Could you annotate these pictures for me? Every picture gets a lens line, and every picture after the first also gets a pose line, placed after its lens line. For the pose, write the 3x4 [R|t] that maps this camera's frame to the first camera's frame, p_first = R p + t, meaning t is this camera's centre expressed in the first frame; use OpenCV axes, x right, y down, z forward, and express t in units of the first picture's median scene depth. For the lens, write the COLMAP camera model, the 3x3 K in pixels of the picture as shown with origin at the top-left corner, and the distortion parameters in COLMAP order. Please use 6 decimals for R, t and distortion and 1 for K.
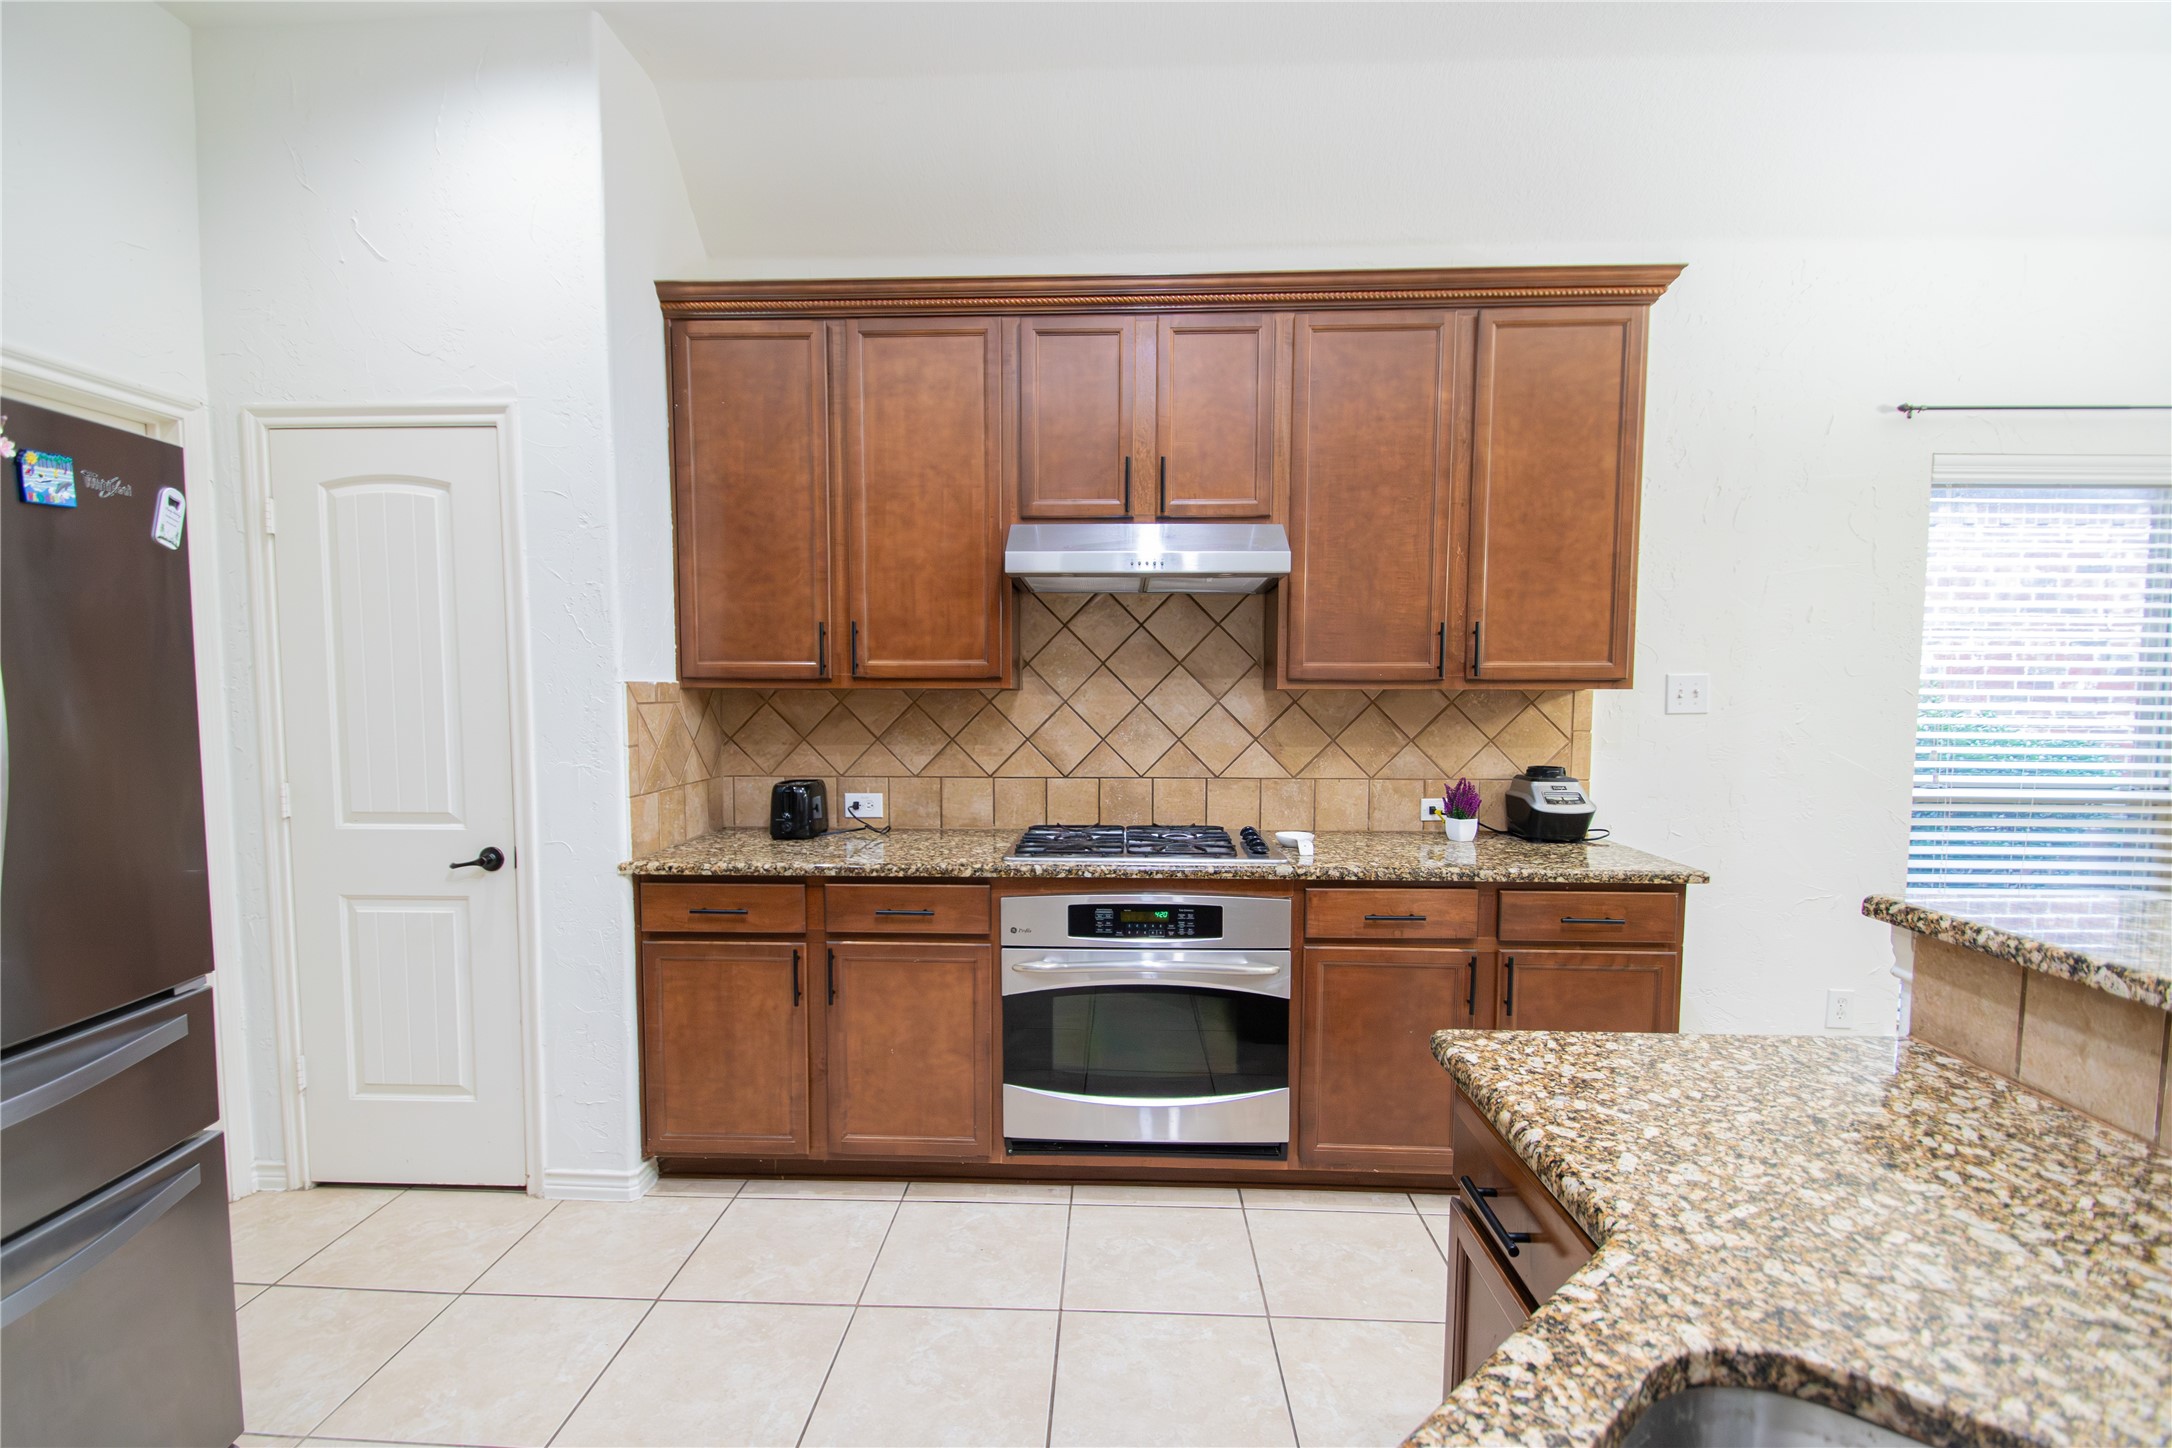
lens RADIAL K [[1030.6, 0, 1099.4], [0, 1030.6, 756.6], [0, 0, 1]] dist [0.018105, -0.019459]
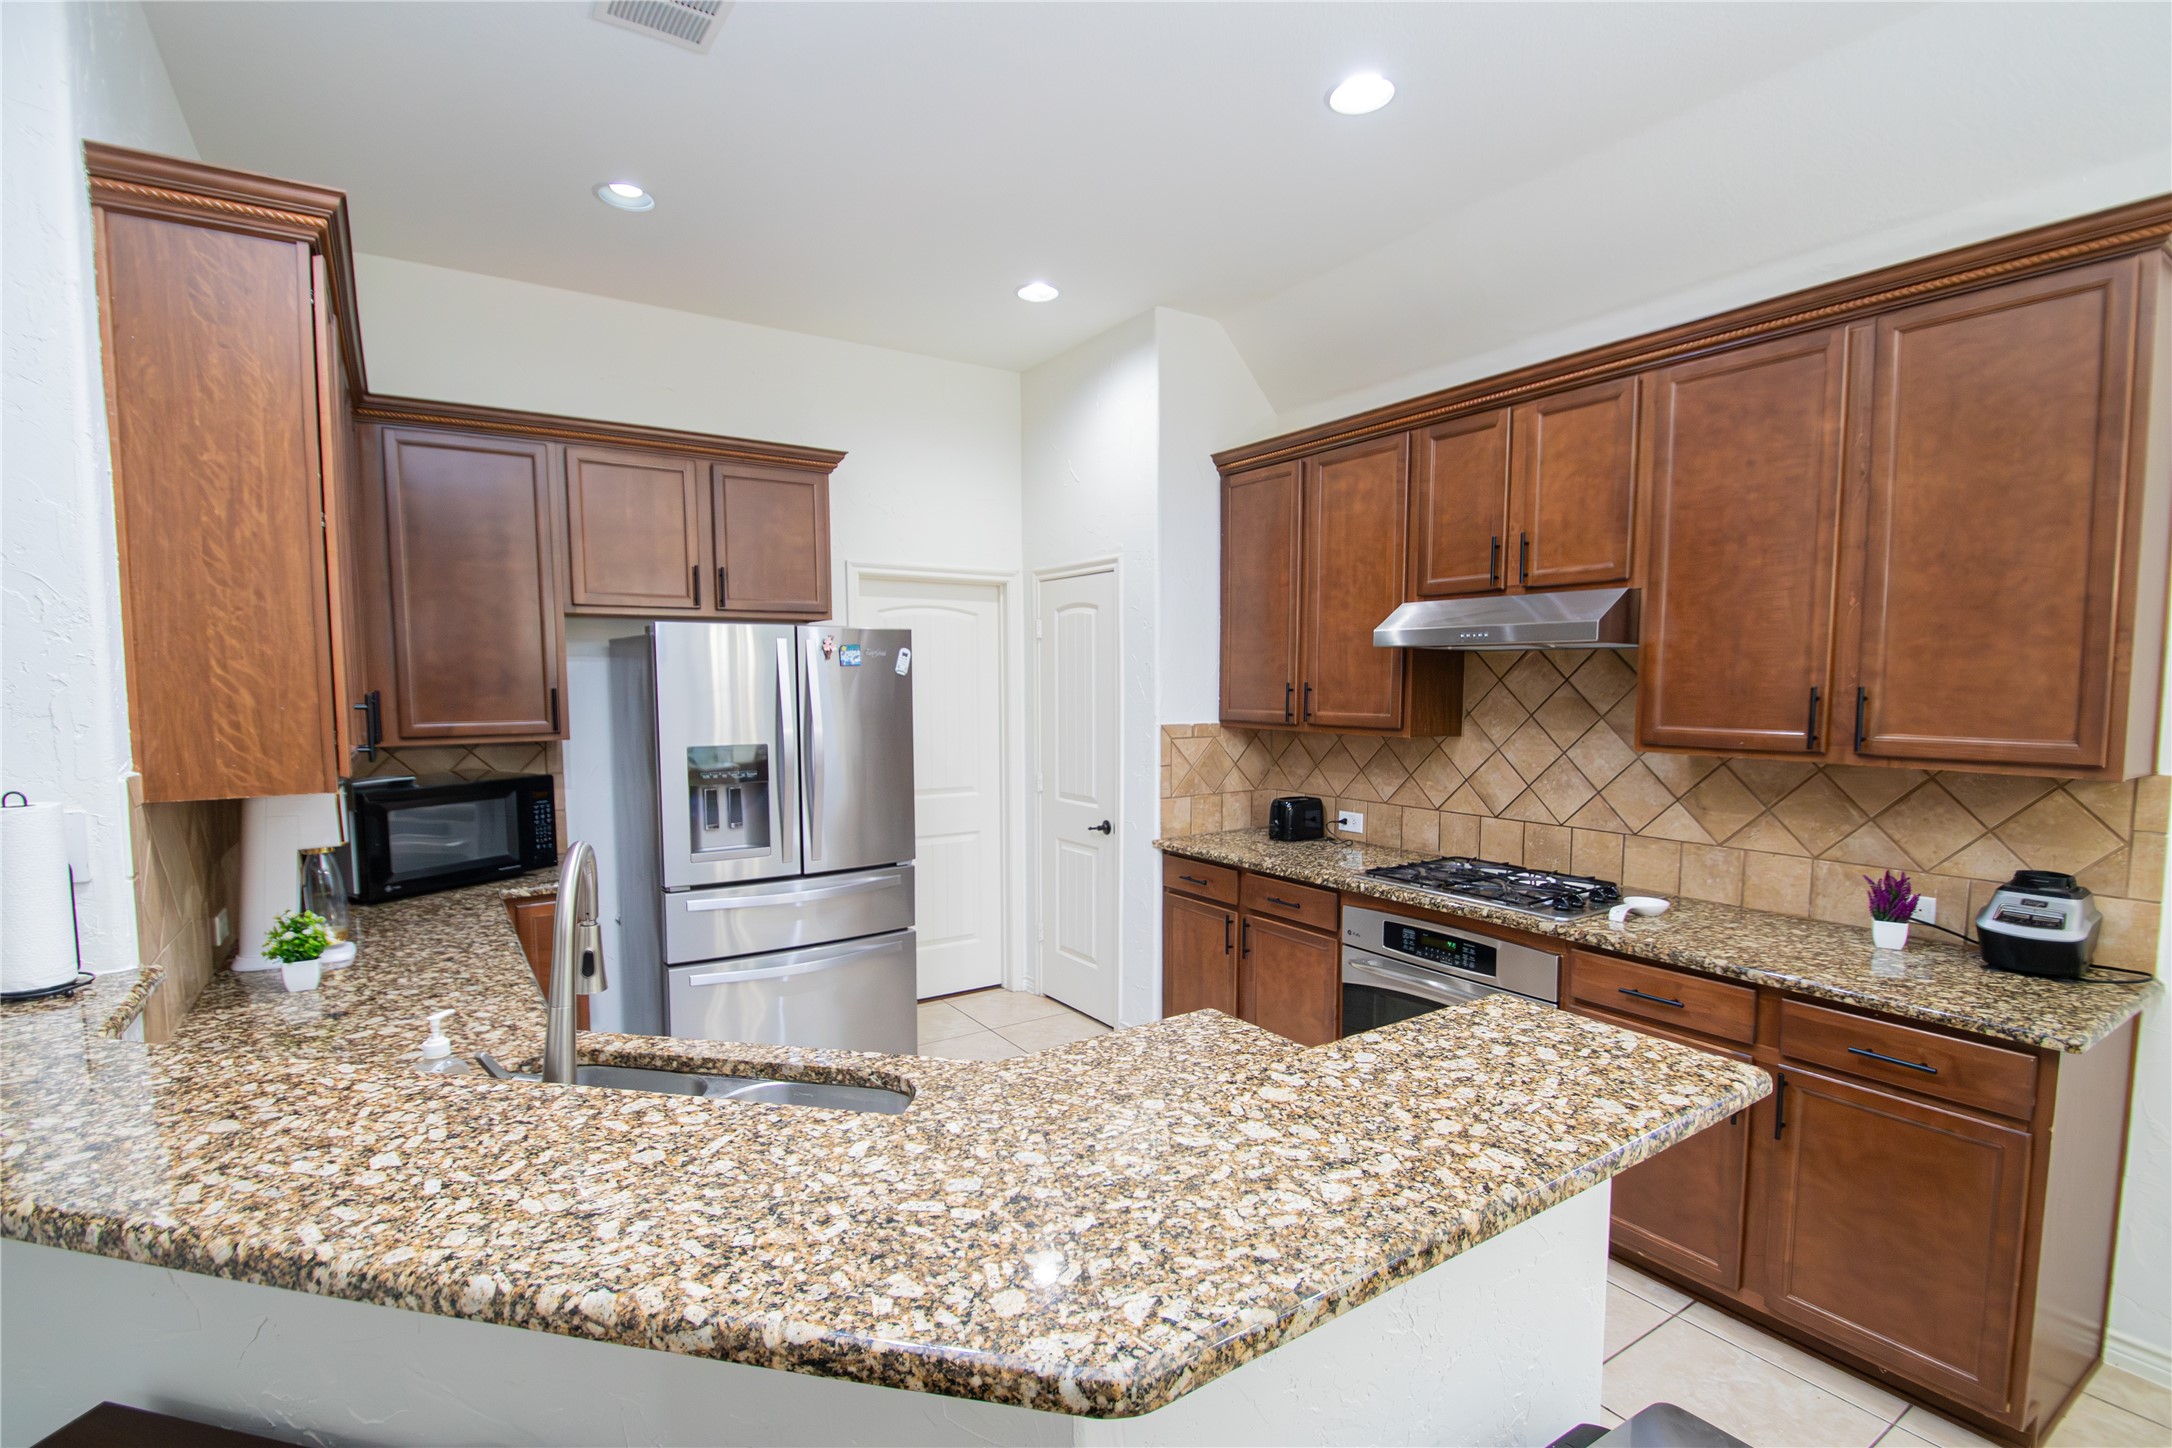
lens RADIAL K [[1030.6, 0, 1042.7], [0, 1030.6, 756.3], [0, 0, 1]] dist [0.018105, -0.019459]
pose [[0.559452, 0.061608, -0.826570, 0.689924], [-0.053128, 0.997849, 0.038414, -0.070442], [0.827158, 0.022423, 0.561522, -0.024121]]
